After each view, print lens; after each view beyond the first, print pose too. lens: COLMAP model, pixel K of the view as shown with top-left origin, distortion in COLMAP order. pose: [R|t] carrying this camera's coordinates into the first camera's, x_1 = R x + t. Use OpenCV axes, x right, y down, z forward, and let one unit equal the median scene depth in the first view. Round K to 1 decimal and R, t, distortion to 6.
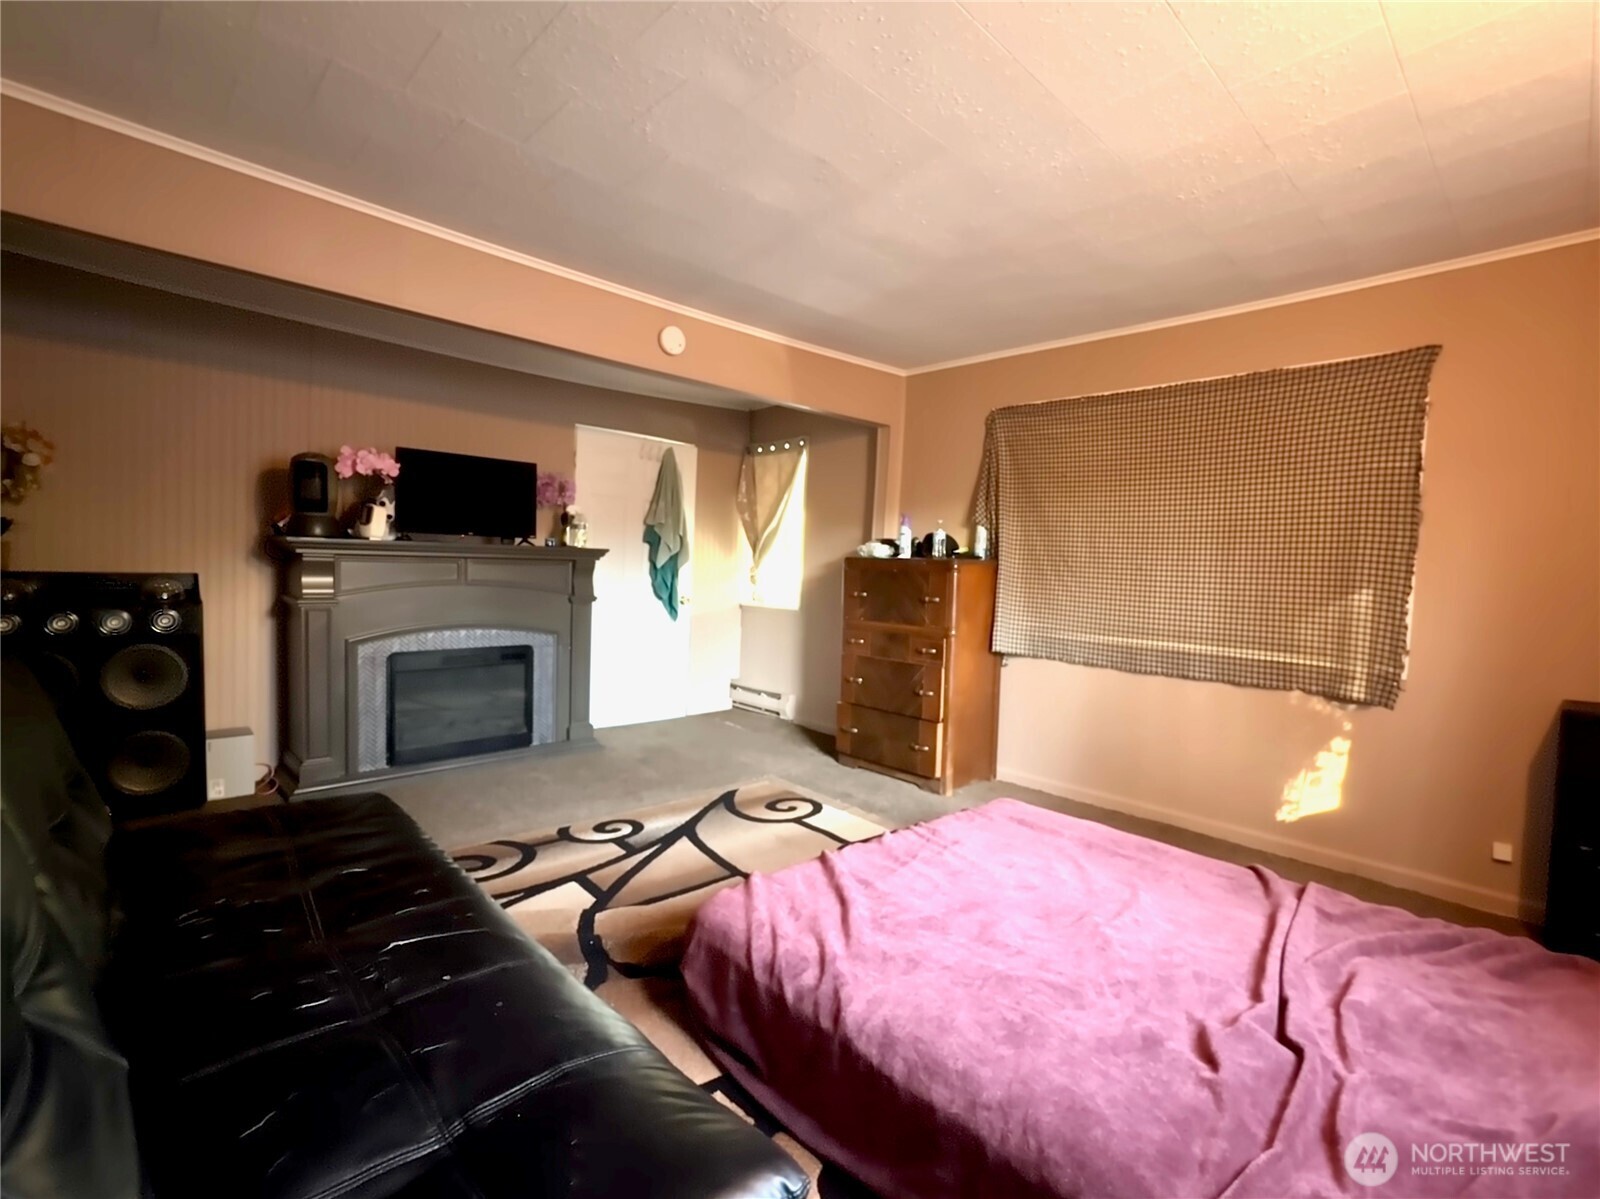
lens RADIAL K [[710.1, 0, 805.3], [0, 710.1, 584.5], [0, 0, 1]] dist [-0.000130, -0.000004]
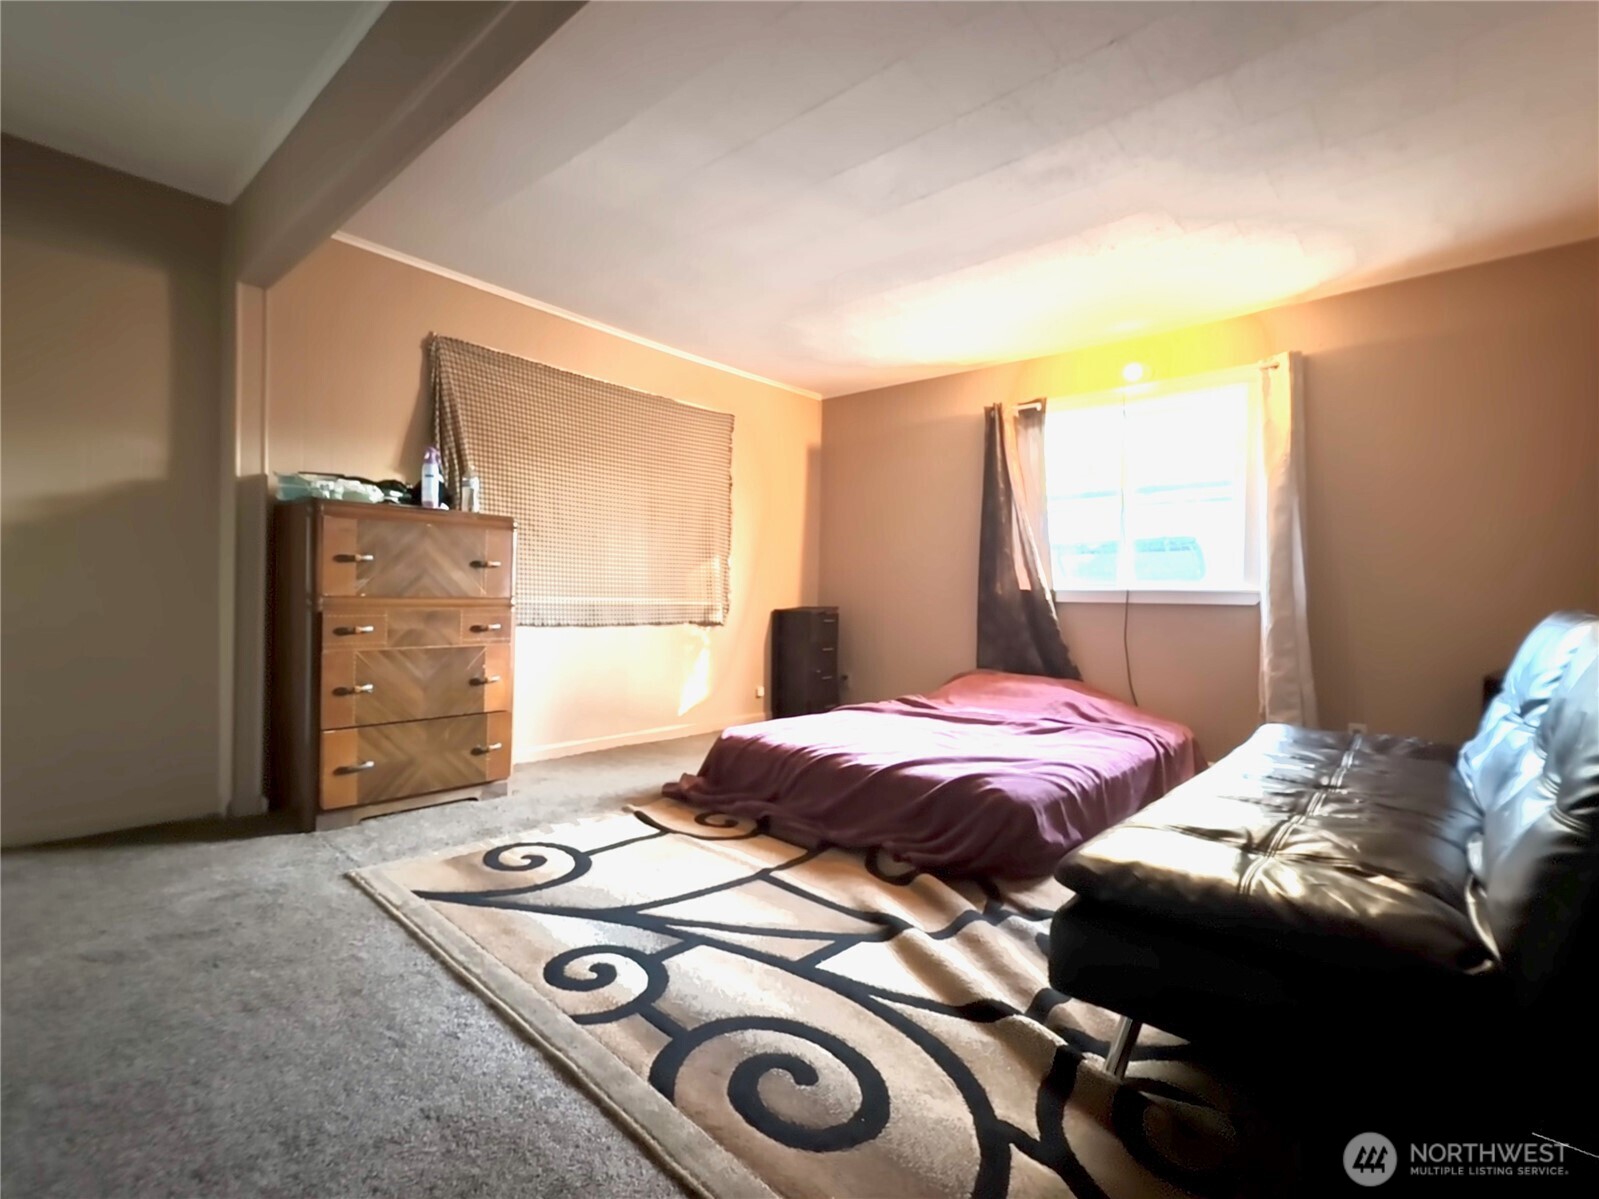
lens RADIAL K [[709.7, 0, 804.8], [0, 709.7, 584.5], [0, 0, 1]] dist [-0.000130, -0.000004]
pose [[-0.049090, -0.031185, 0.998307, -0.763943], [-0.003180, 0.999512, 0.031066, 0.021691], [-0.998789, -0.001650, -0.049165, 0.800697]]
